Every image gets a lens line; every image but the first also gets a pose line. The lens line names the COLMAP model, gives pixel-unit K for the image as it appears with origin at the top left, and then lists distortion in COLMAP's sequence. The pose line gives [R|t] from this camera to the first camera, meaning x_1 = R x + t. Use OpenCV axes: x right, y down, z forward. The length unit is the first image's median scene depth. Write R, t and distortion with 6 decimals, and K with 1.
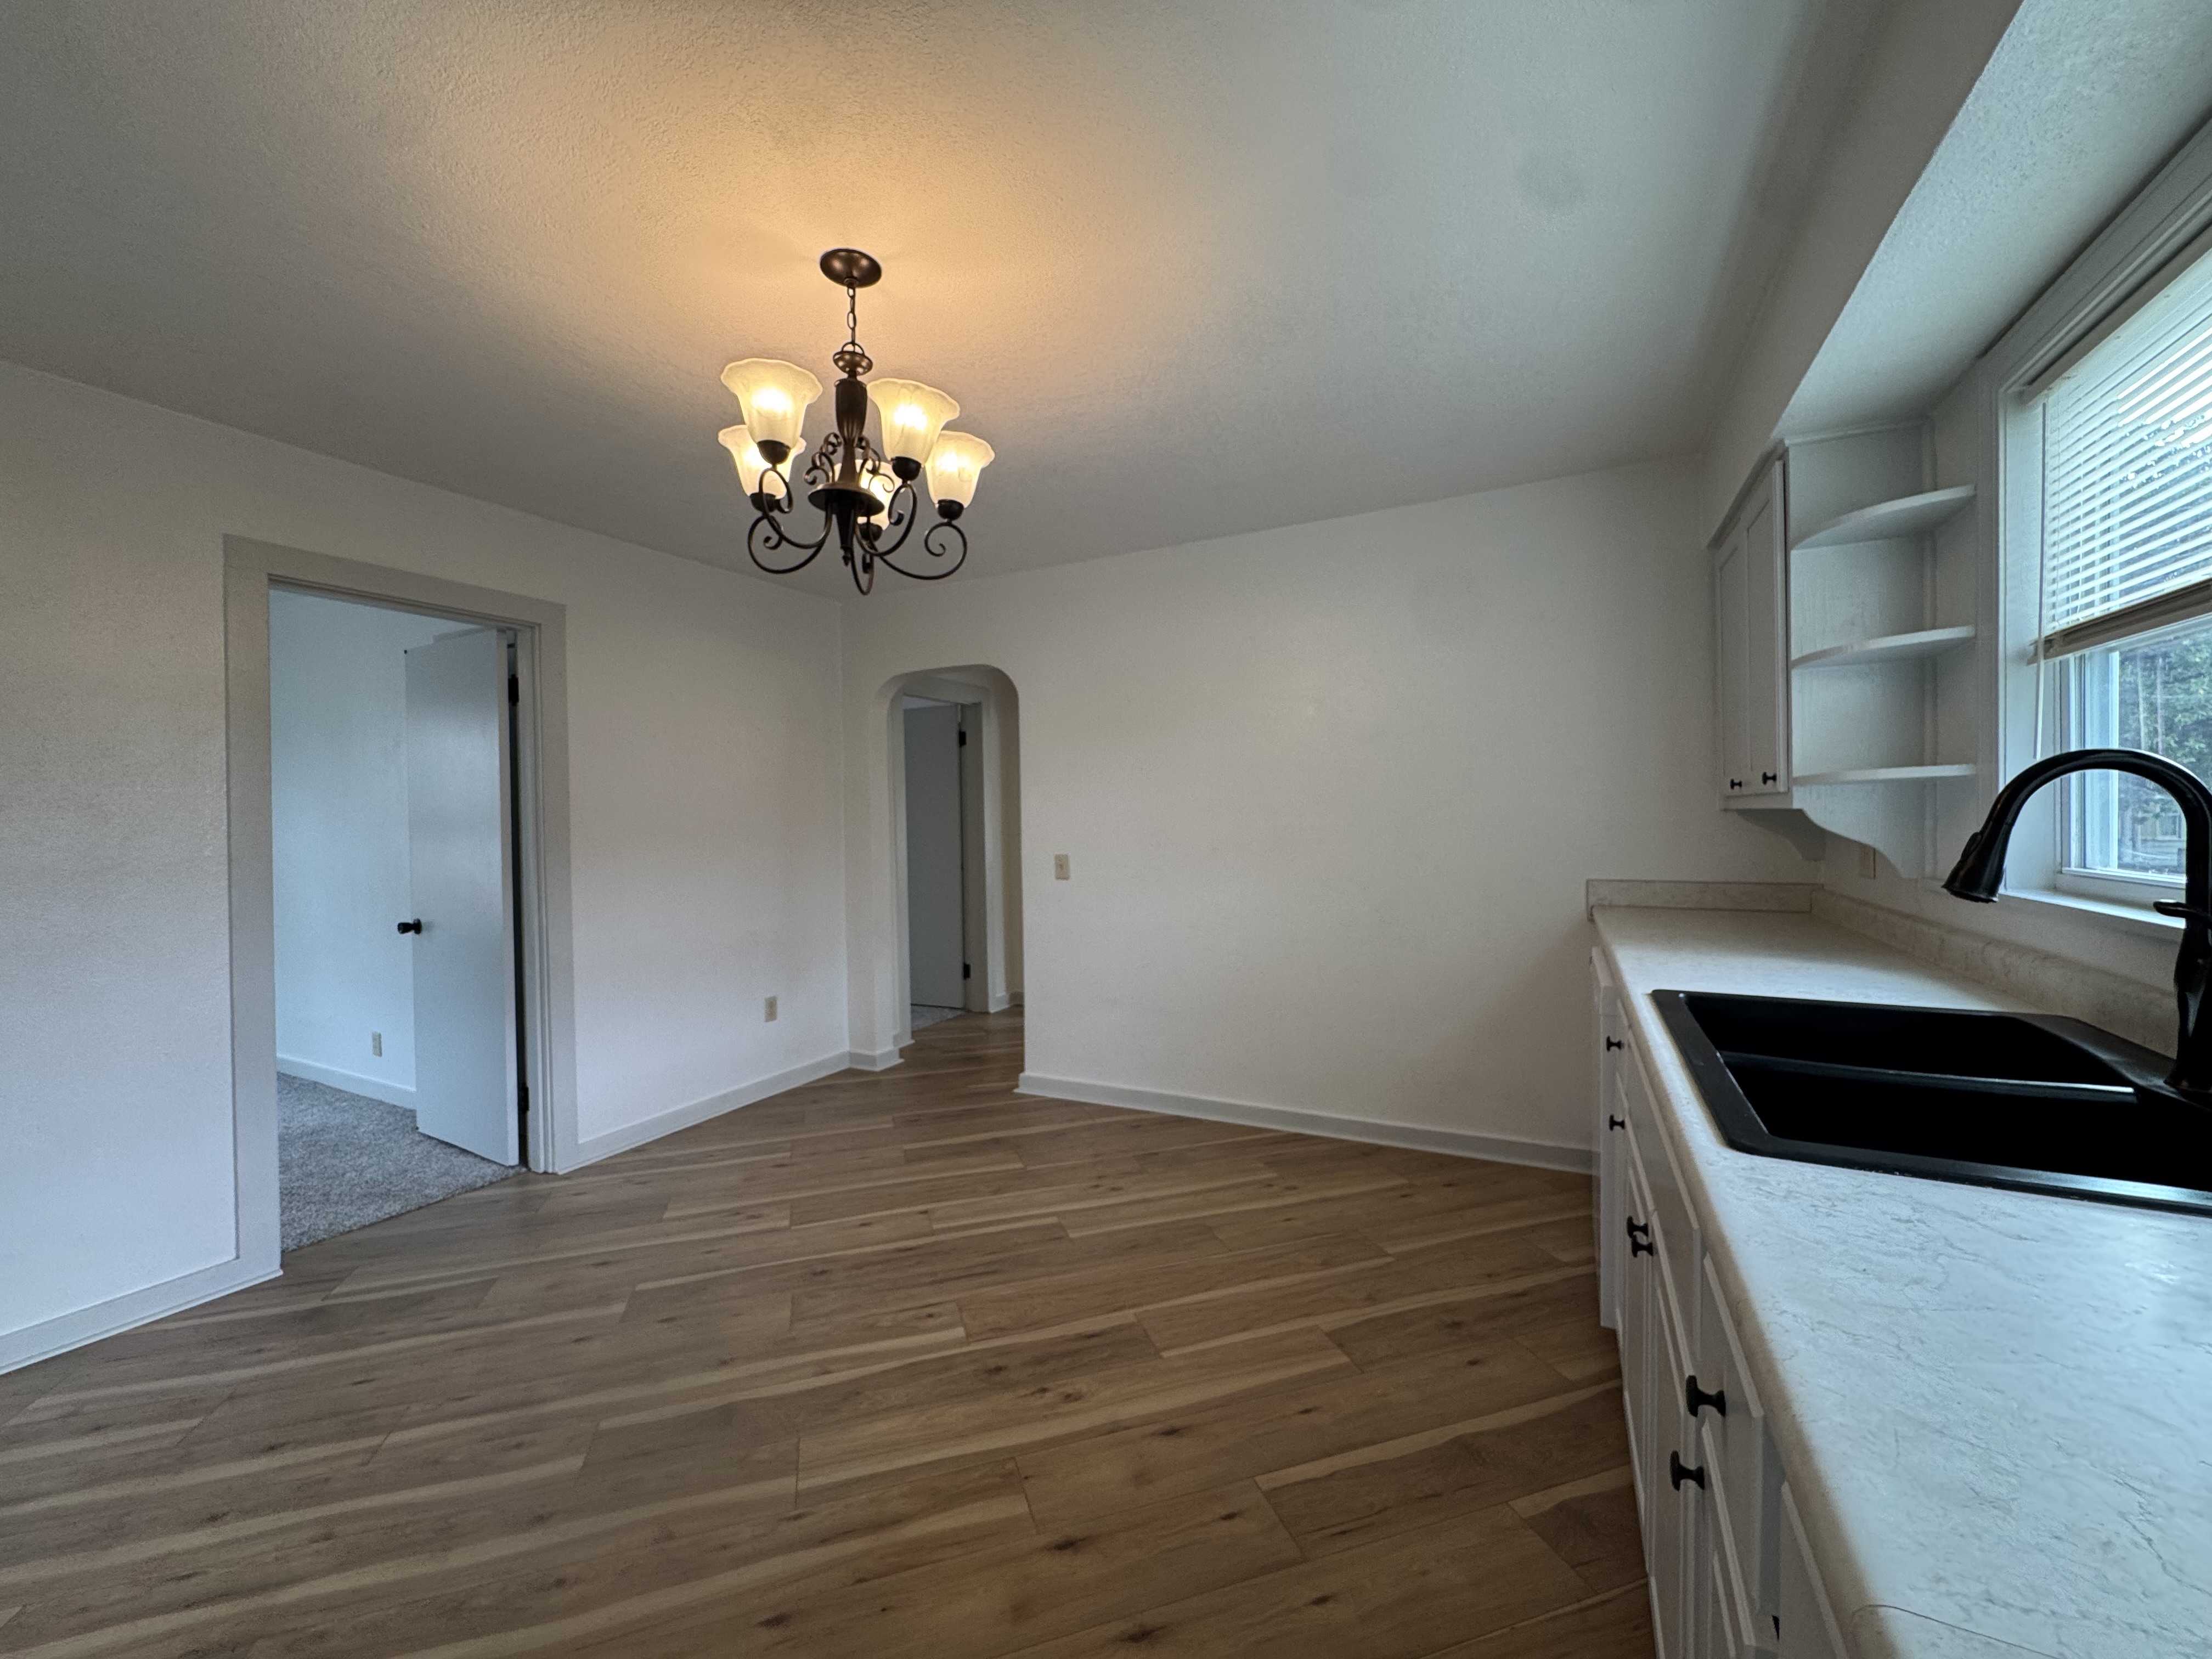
lens RADIAL K [[881.5, 0, 1104.7], [0, 881.5, 830.2], [0, 0, 1]] dist [-0.002918, 0.000449]
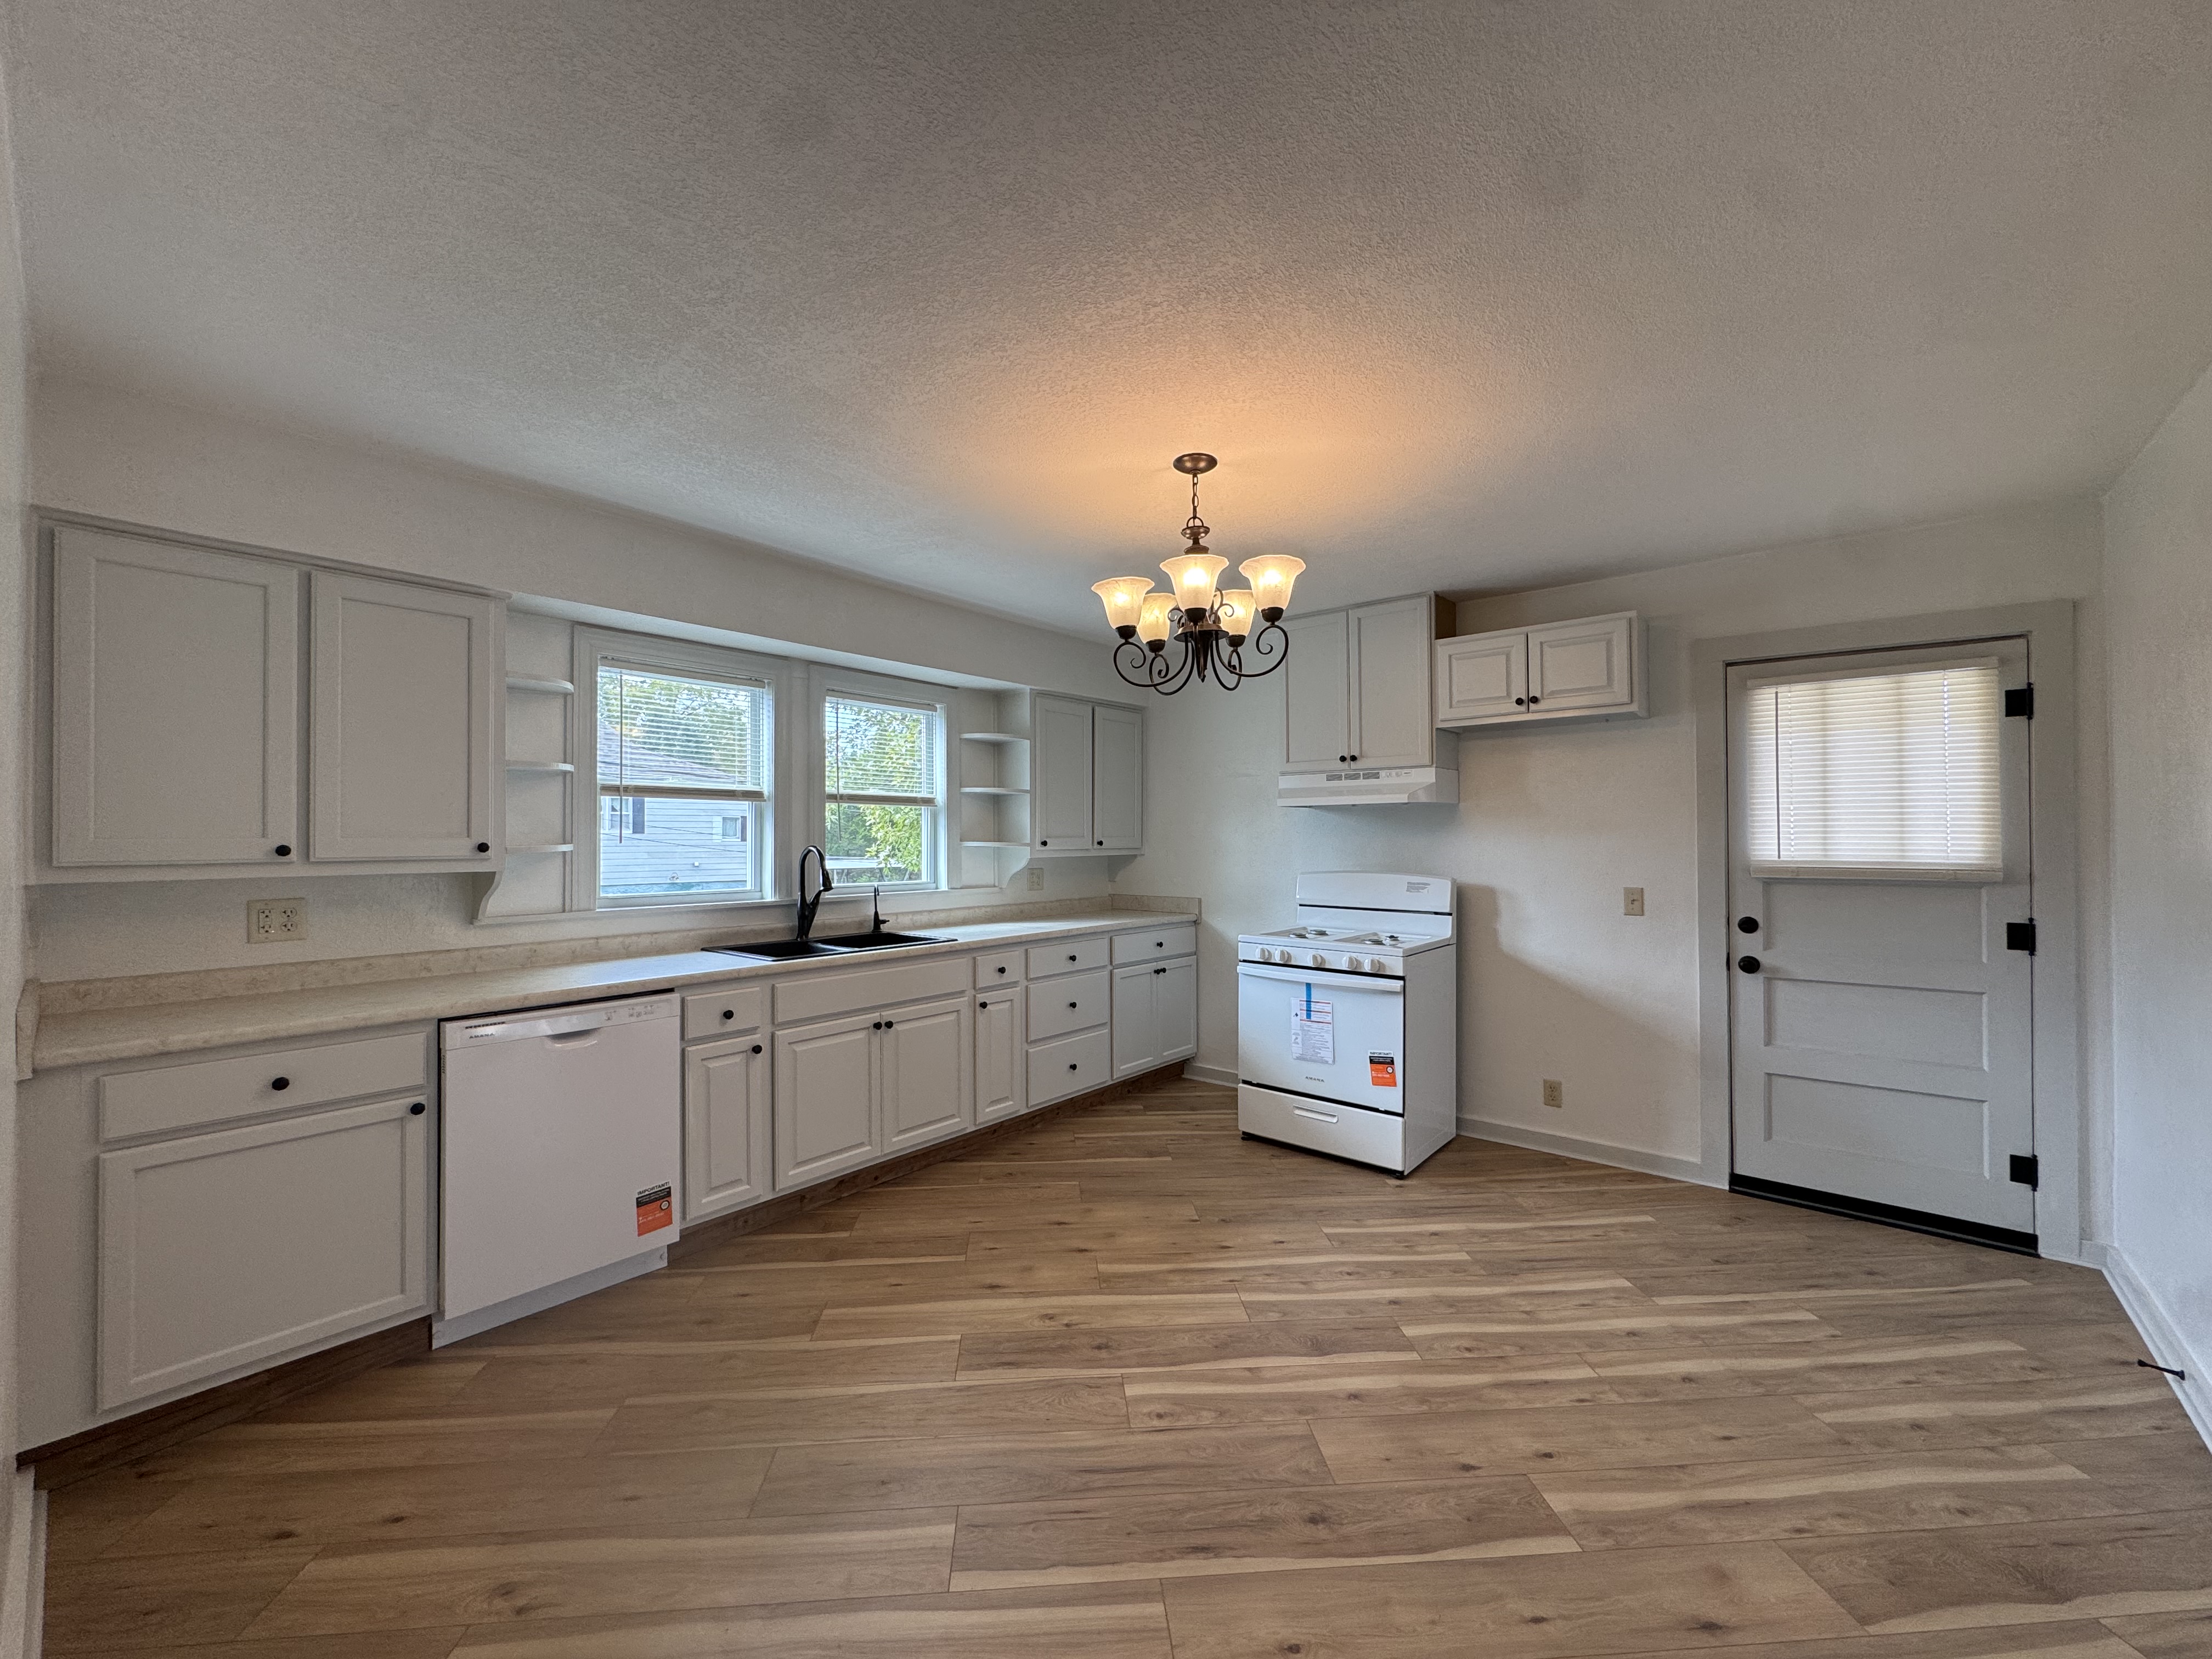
lens RADIAL K [[881.5, 0, 1104.7], [0, 881.5, 830.2], [0, 0, 1]] dist [-0.002918, 0.000449]
pose [[-0.973845, 0.019714, 0.226356, -0.409573], [0.021276, 0.999764, 0.004464, -0.074598], [-0.226215, 0.009163, -0.974034, 2.154227]]
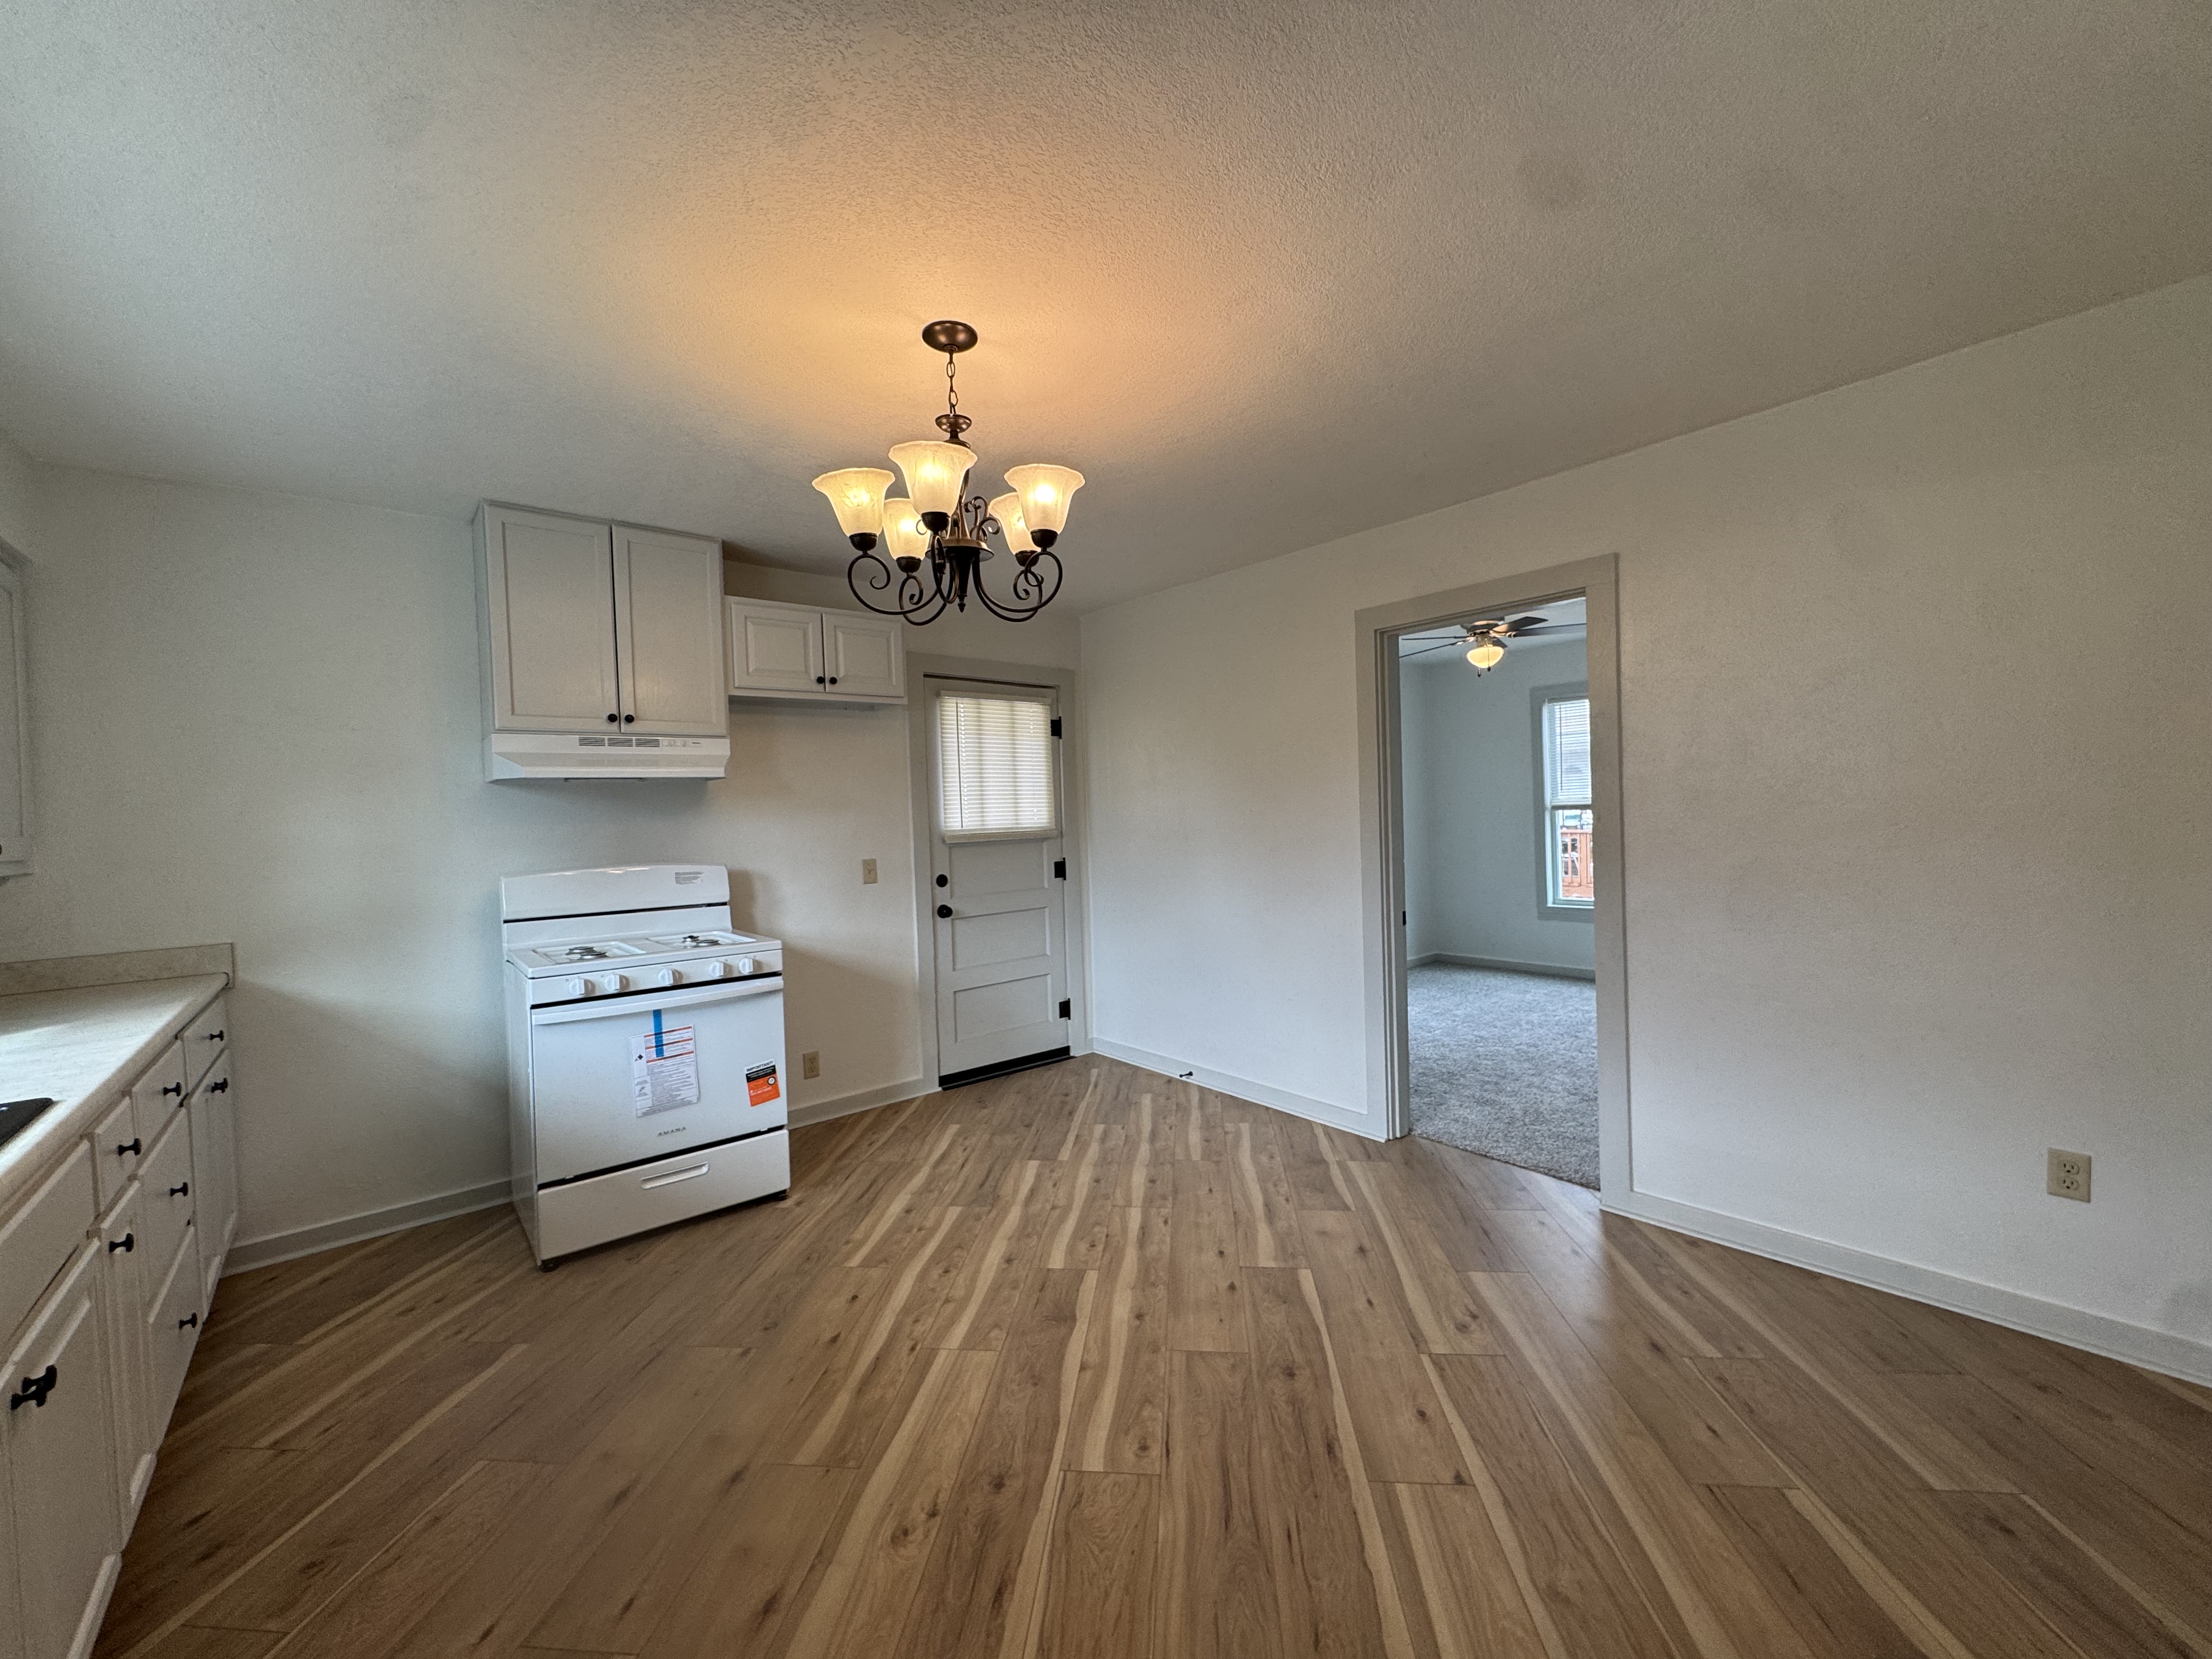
lens RADIAL K [[881.5, 0, 1104.7], [0, 881.5, 830.2], [0, 0, 1]] dist [-0.002918, 0.000449]
pose [[-0.390202, 0.046646, -0.919547, 0.609652], [0.025682, 0.998879, 0.039772, -0.060255], [0.920371, -0.008097, -0.390963, 1.459884]]
